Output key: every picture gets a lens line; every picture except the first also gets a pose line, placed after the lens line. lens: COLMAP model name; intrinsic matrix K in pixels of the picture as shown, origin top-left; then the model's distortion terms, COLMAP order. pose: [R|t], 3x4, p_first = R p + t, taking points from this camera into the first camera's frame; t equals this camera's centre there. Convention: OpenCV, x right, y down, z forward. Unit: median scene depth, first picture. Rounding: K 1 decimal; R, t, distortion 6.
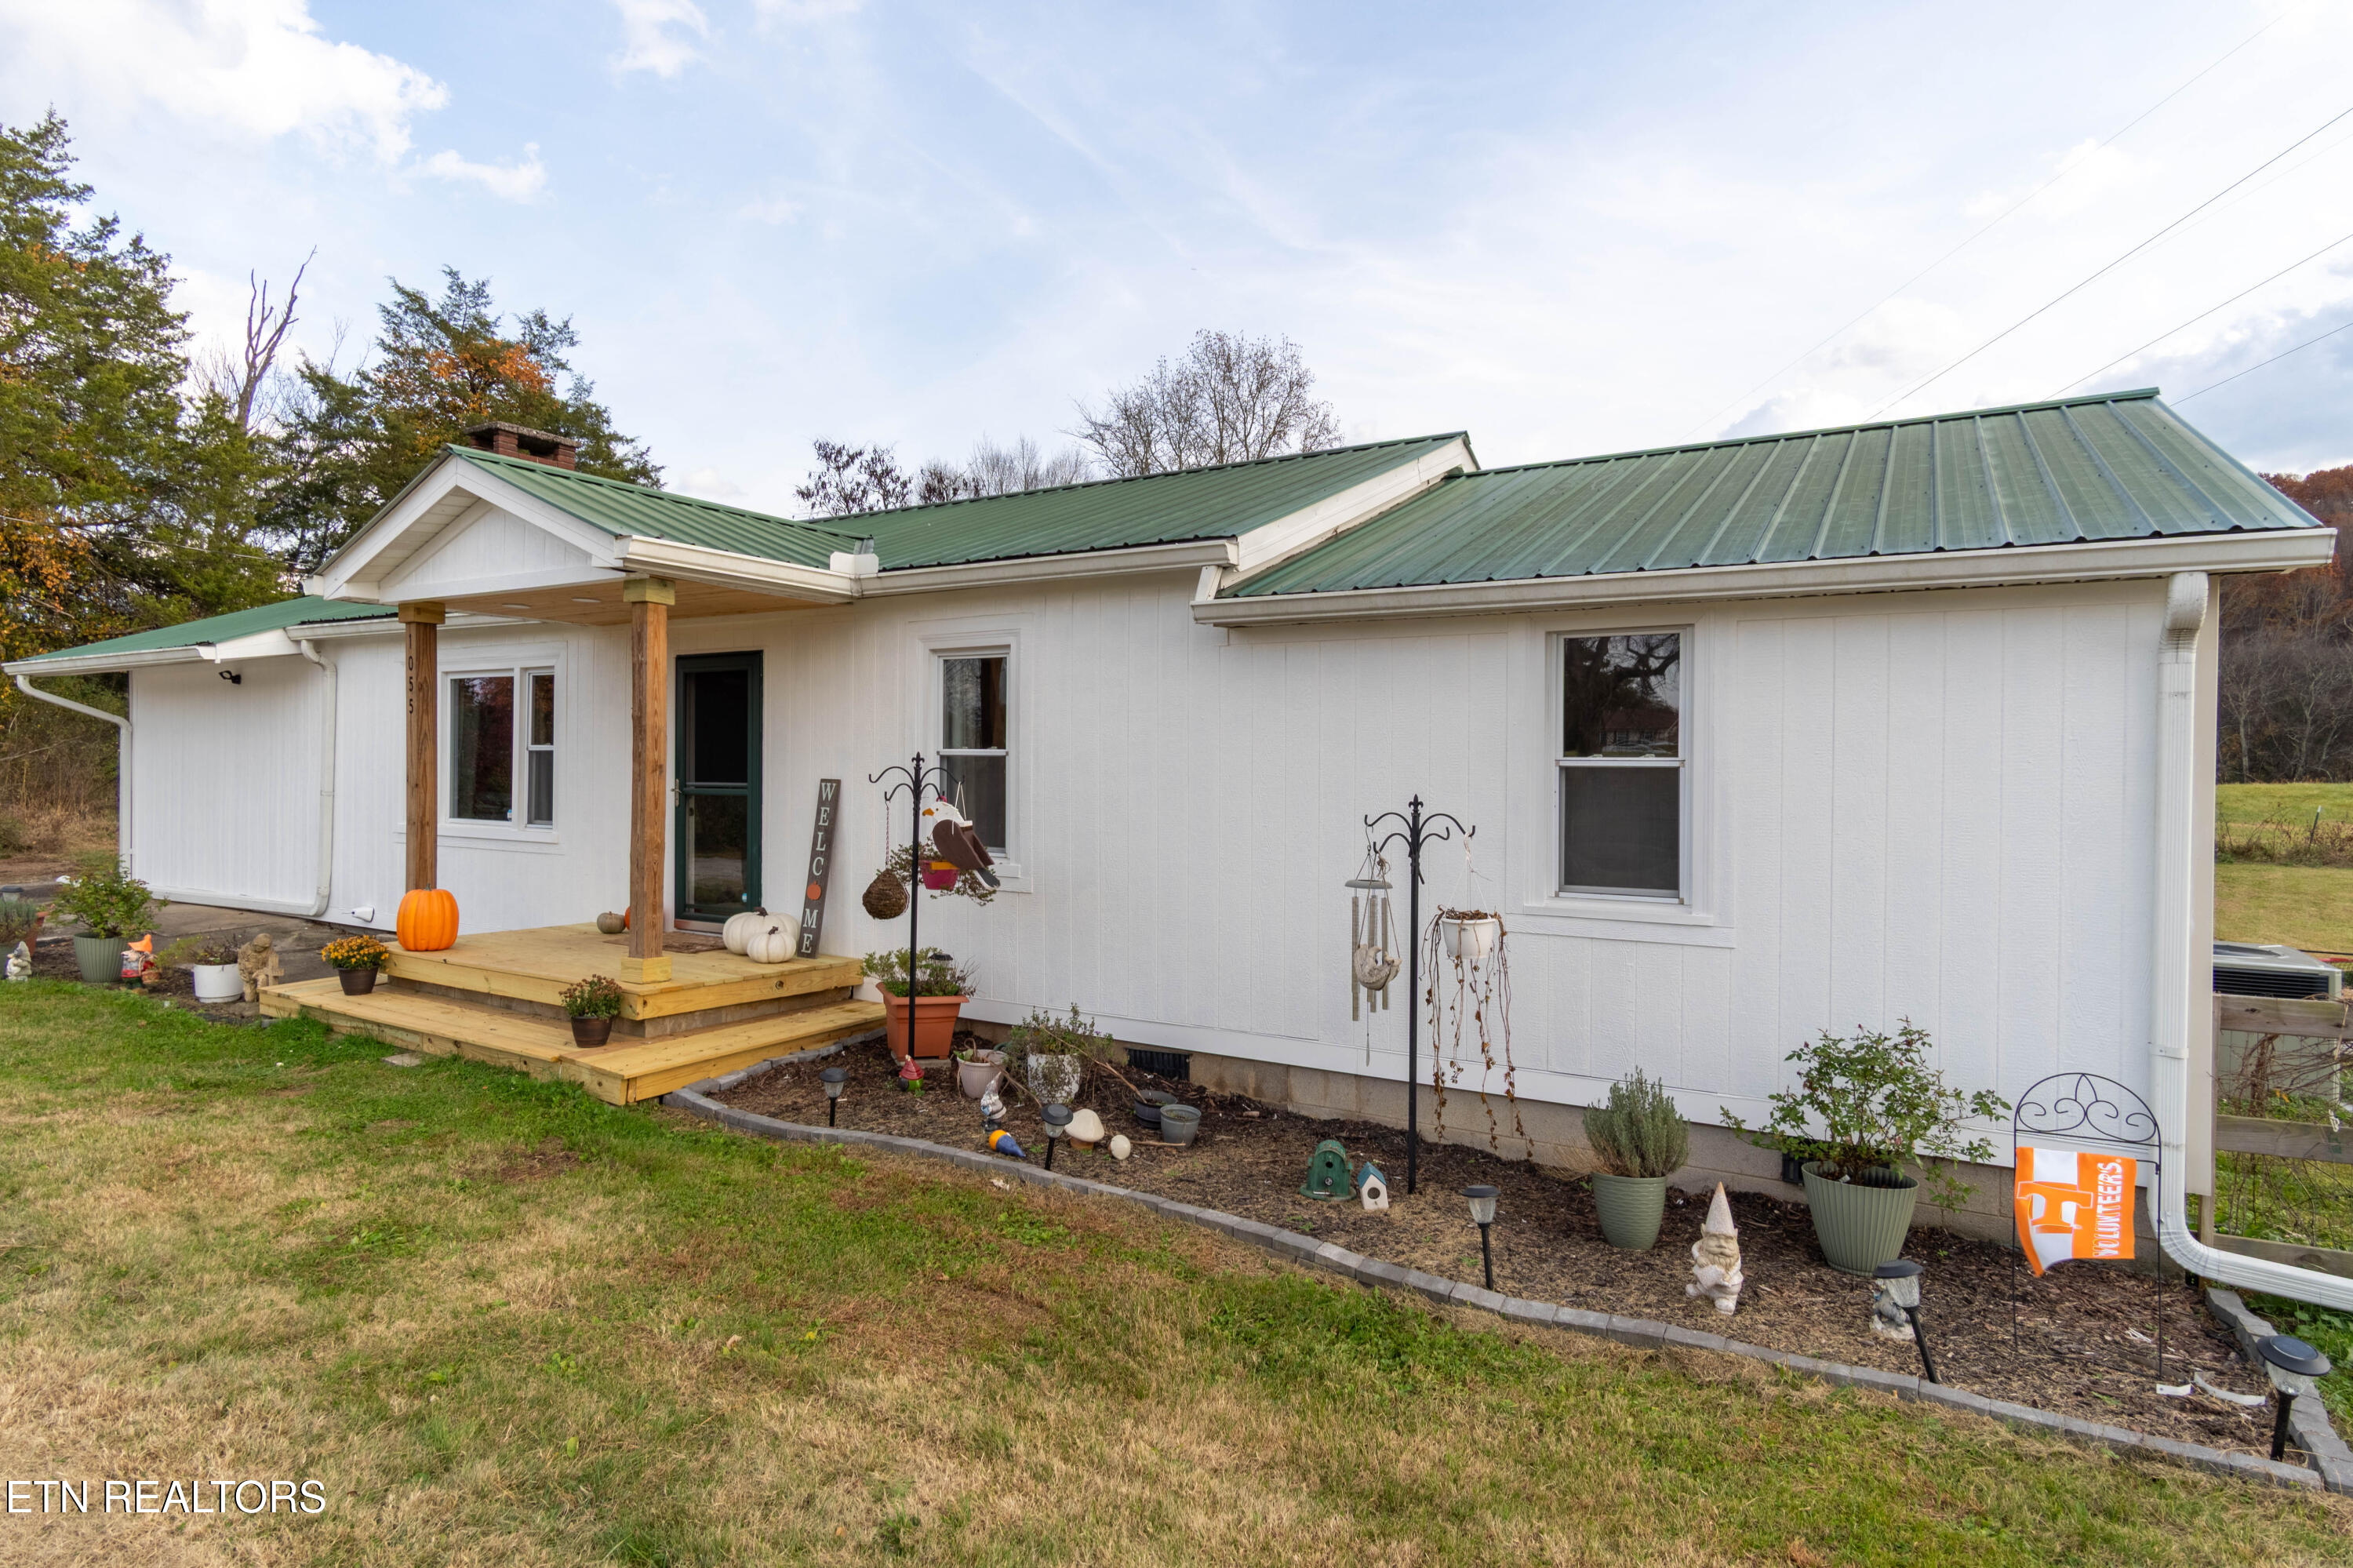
lens RADIAL K [[1231.7, 0, 1176.5], [0, 1231.7, 784.0], [0, 0, 1]] dist [0.000643, 0.001572]
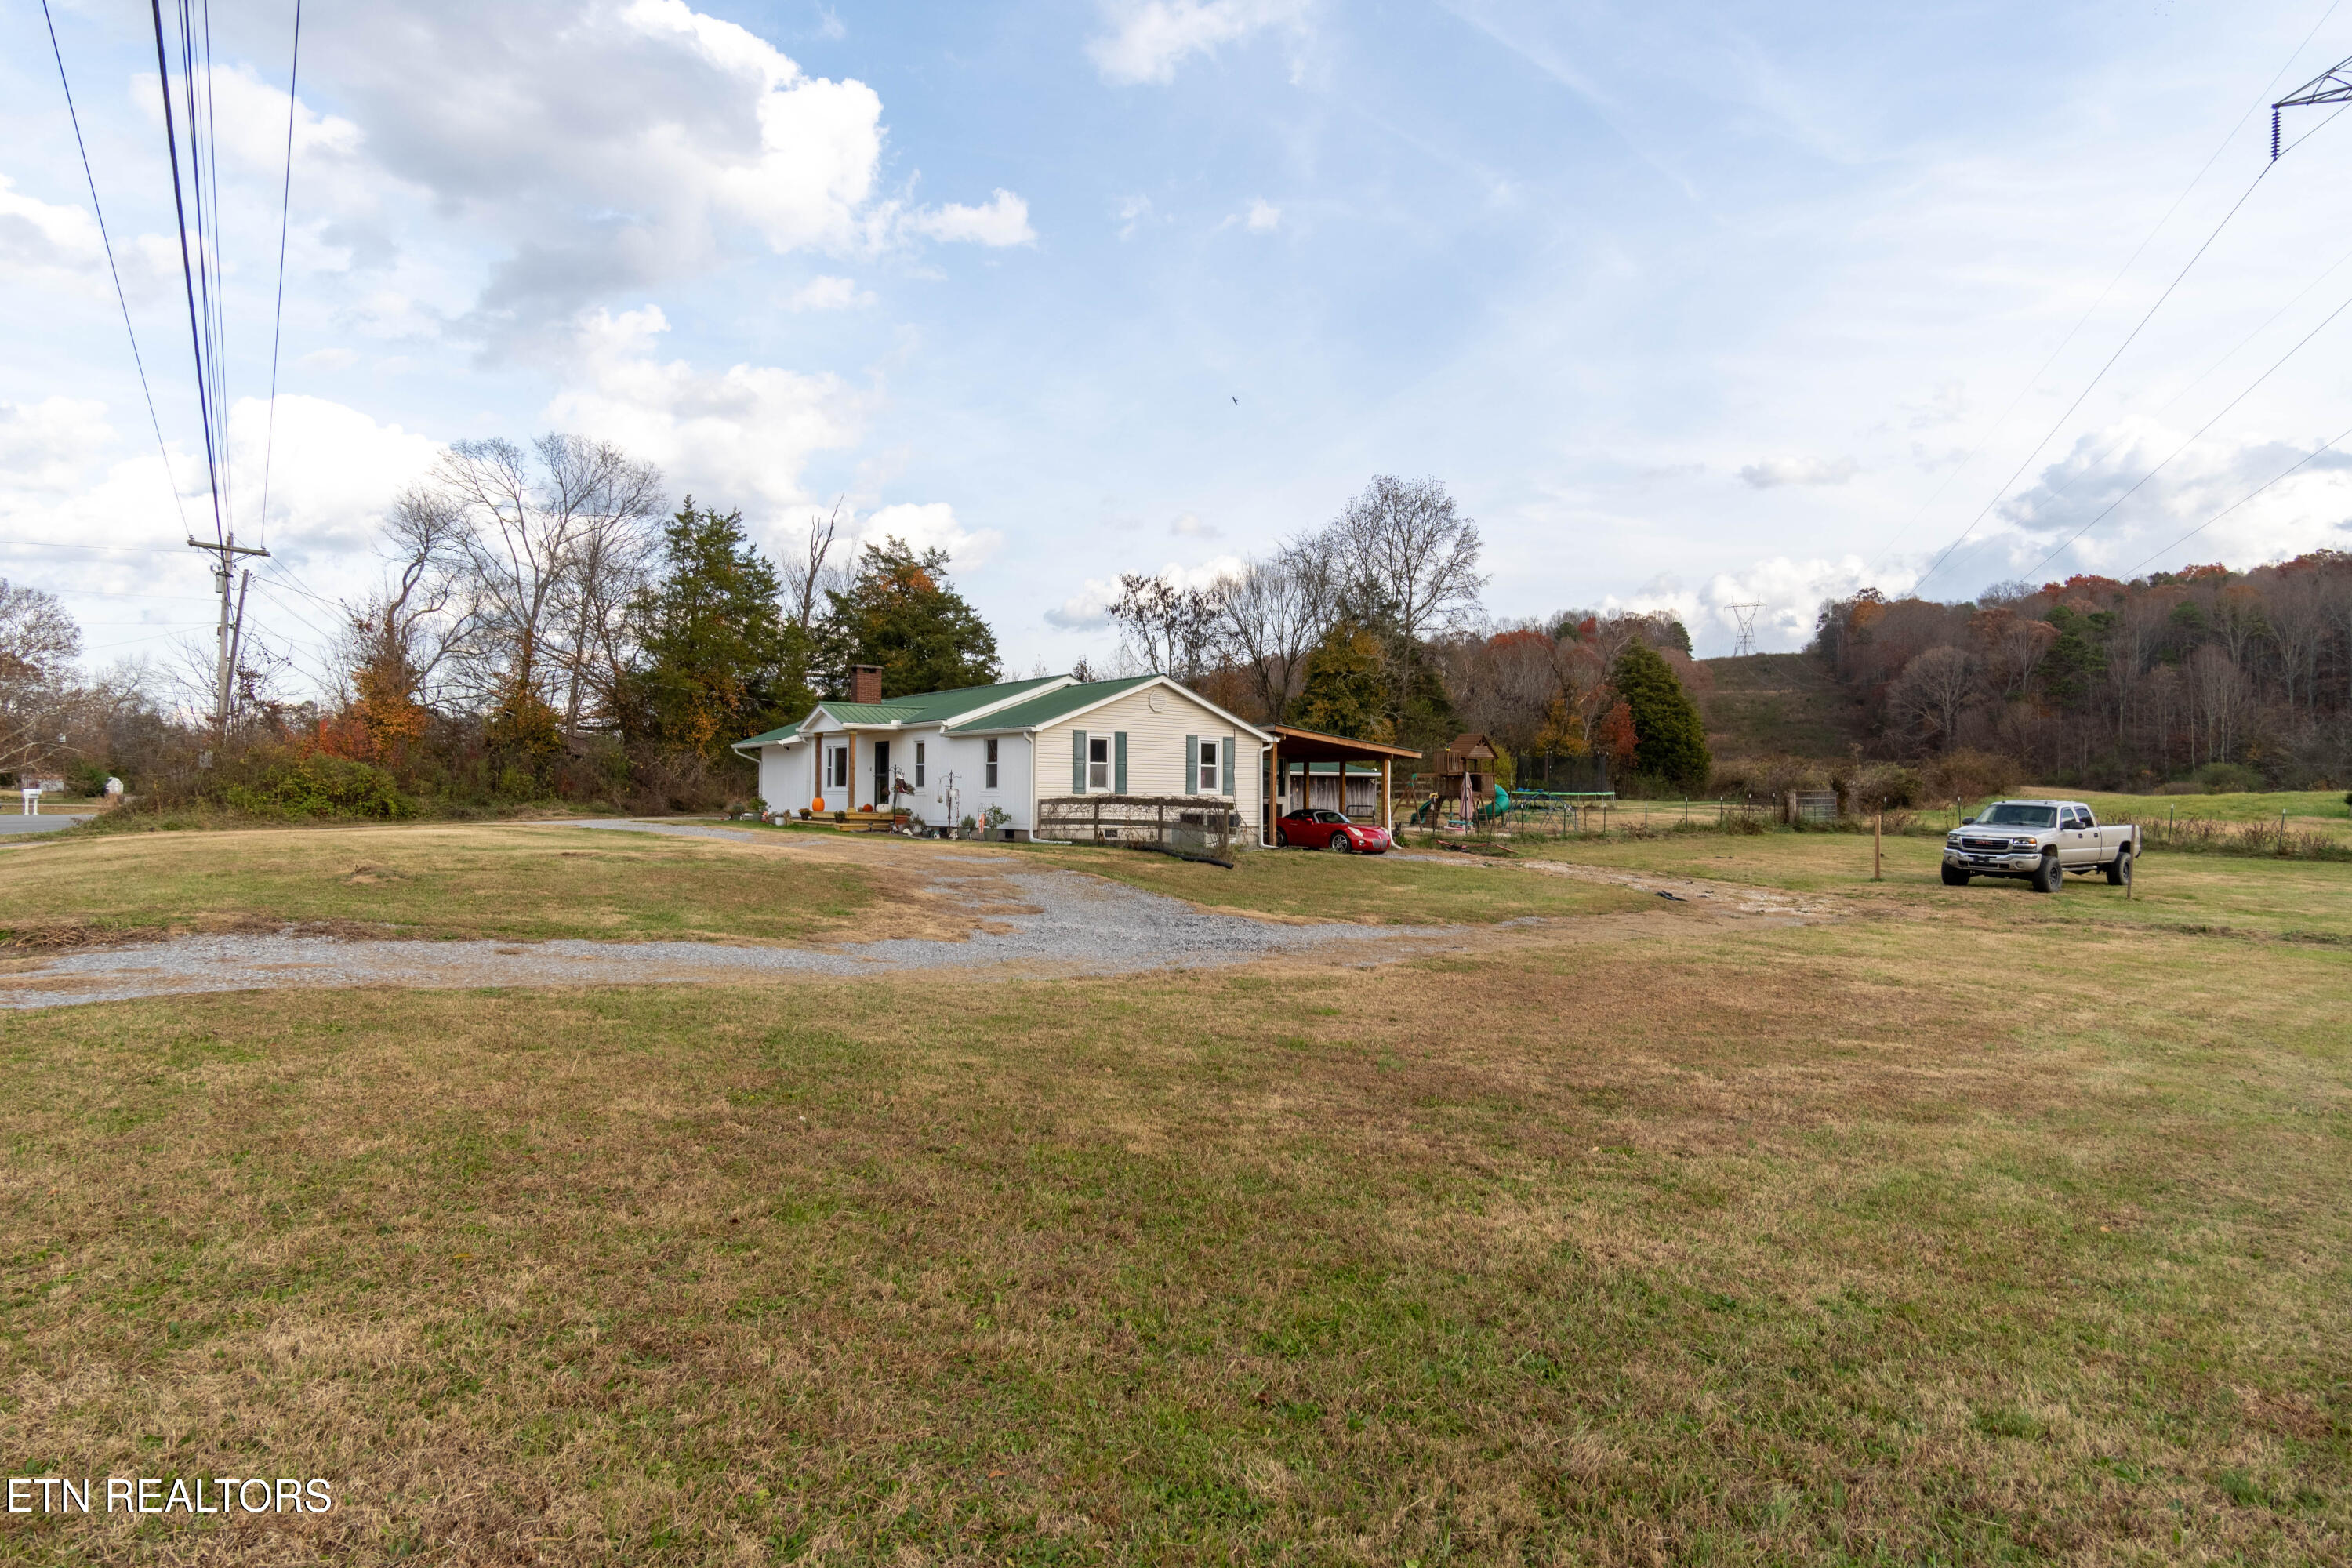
lens RADIAL K [[1243.0, 0, 1176.0], [0, 1243.0, 784.0], [0, 0, 1]] dist [0.004251, 0.000579]
pose [[0.931930, -0.006852, -0.362574, 1.523147], [-0.003628, 0.999595, -0.028216, 0.108929], [0.362621, 0.027611, 0.931528, -1.860275]]
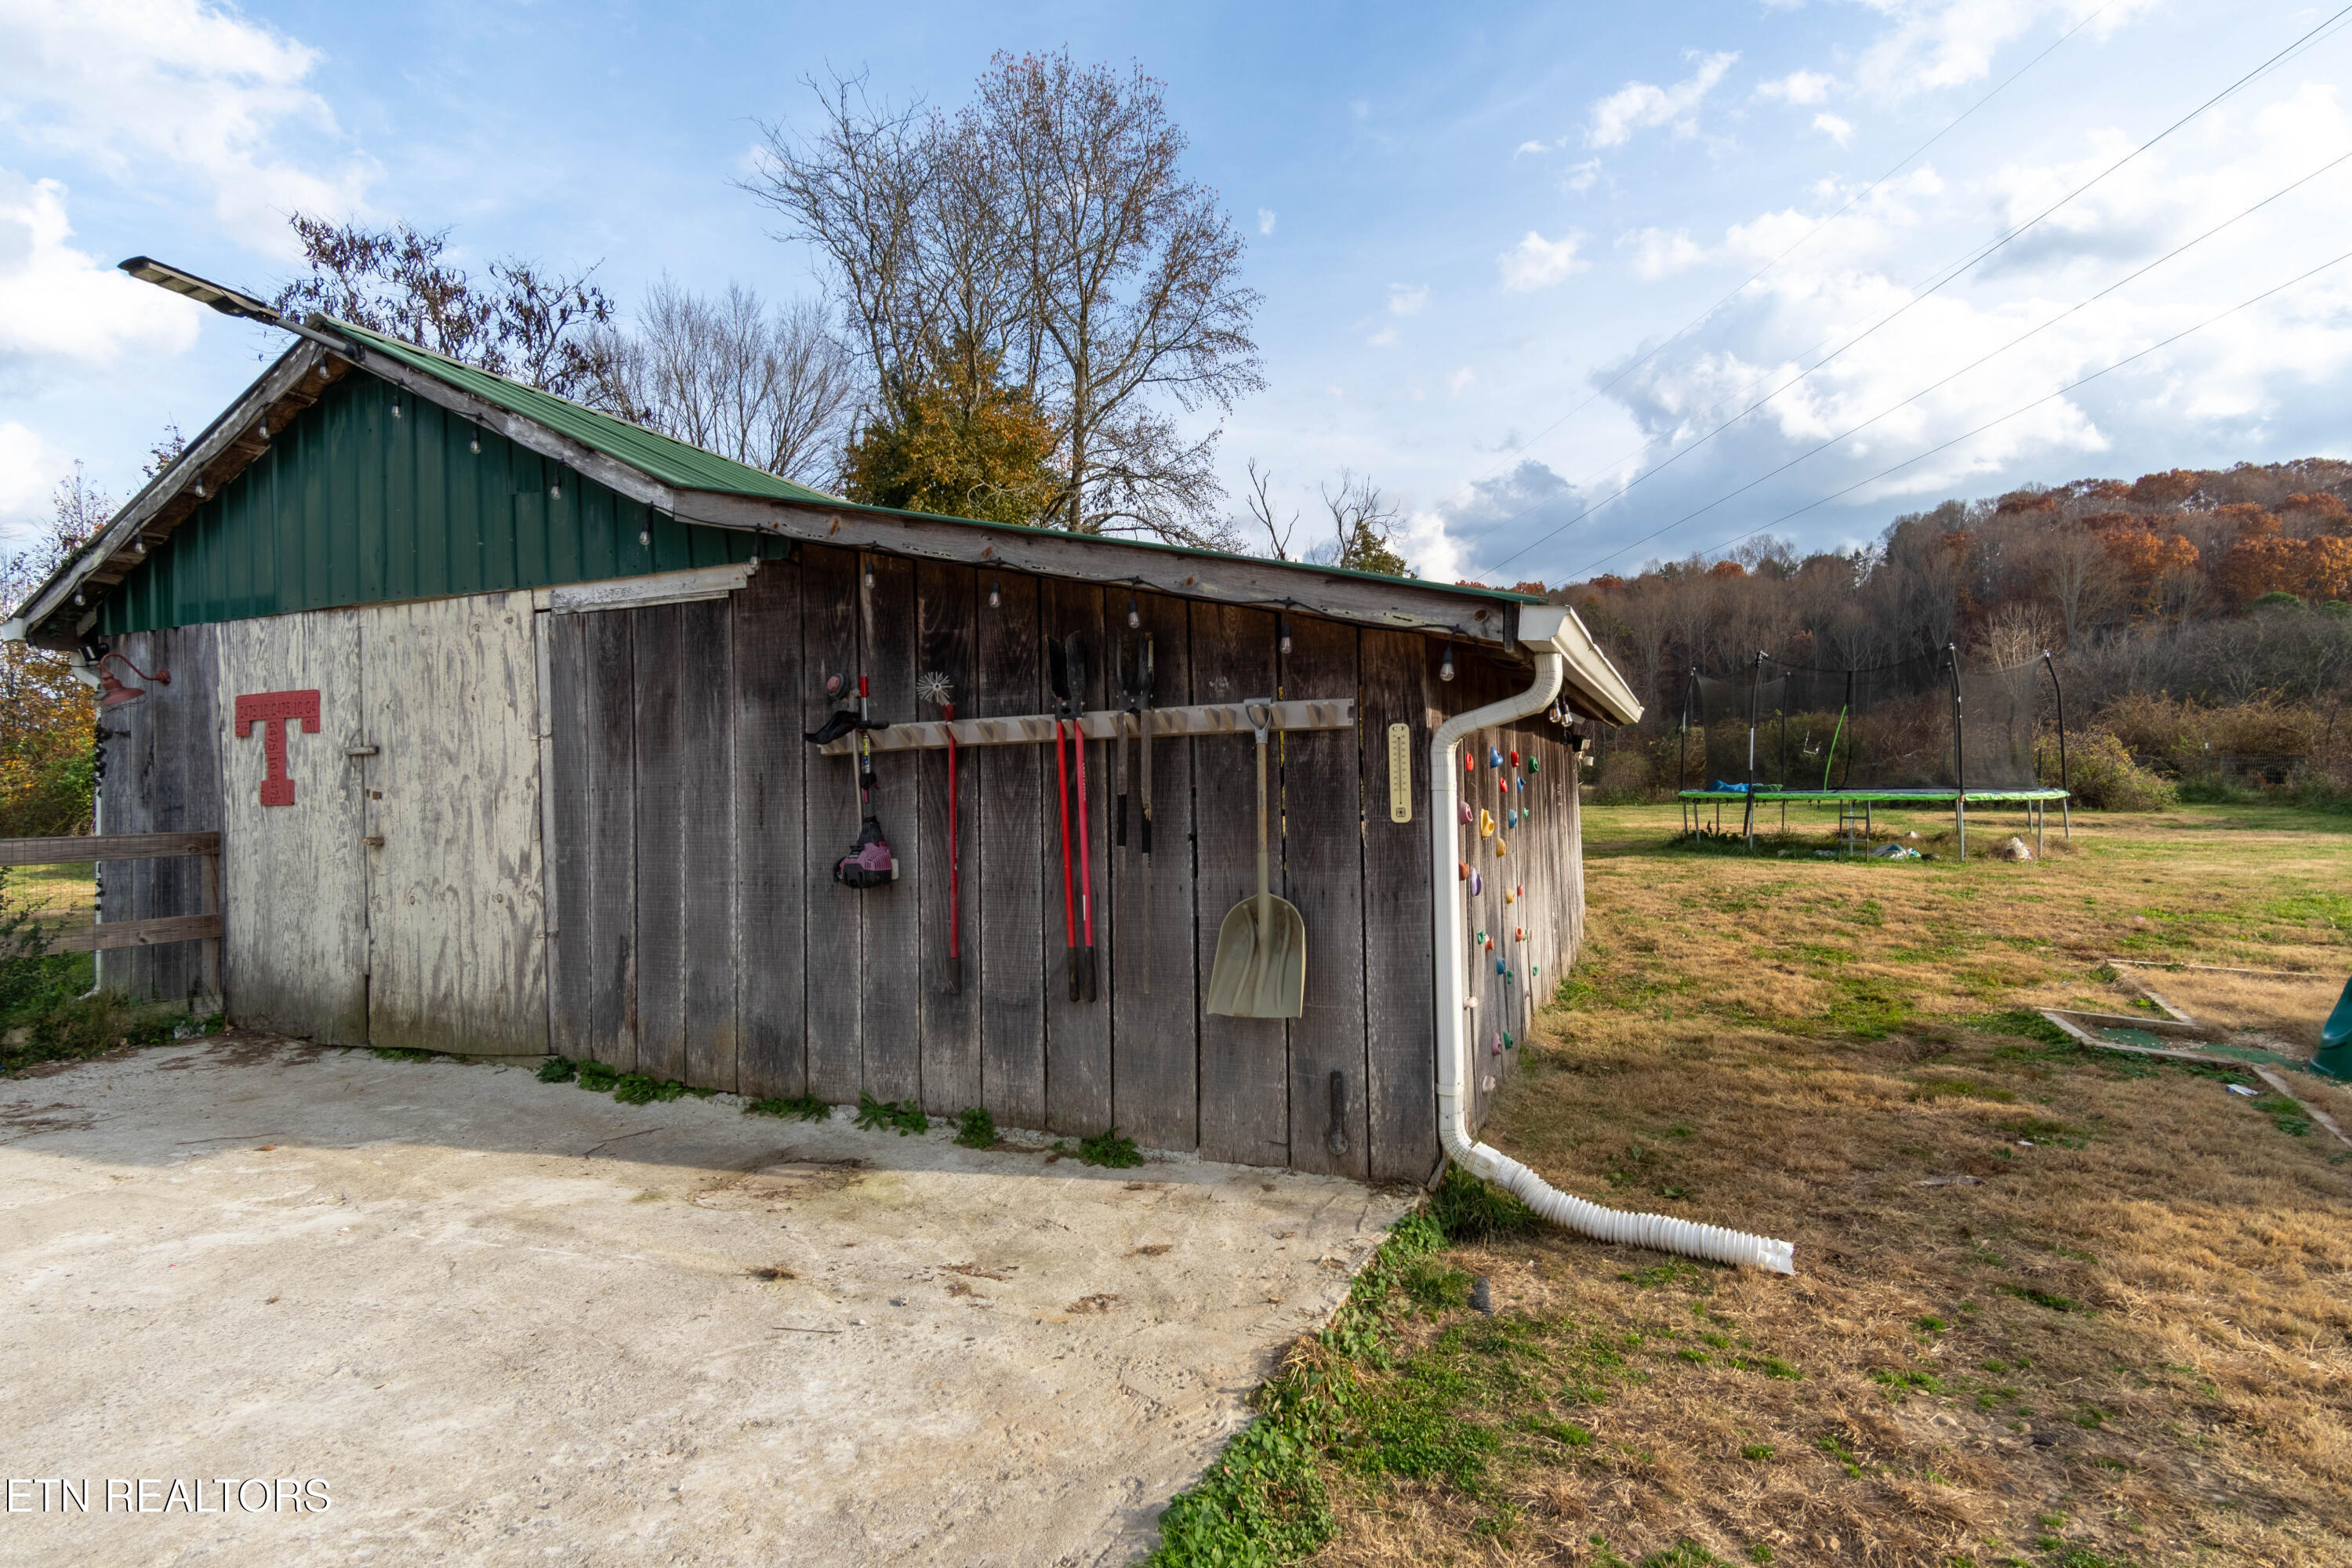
lens RADIAL K [[1231.1, 0, 1176.0], [0, 1231.1, 784.0], [0, 0, 1]] dist [0.000643, 0.001572]
pose [[0.993697, -0.026814, 0.108849, 0.151896], [0.028911, 0.999425, -0.017731, -0.013448], [-0.108311, 0.020766, 0.993900, 1.932417]]
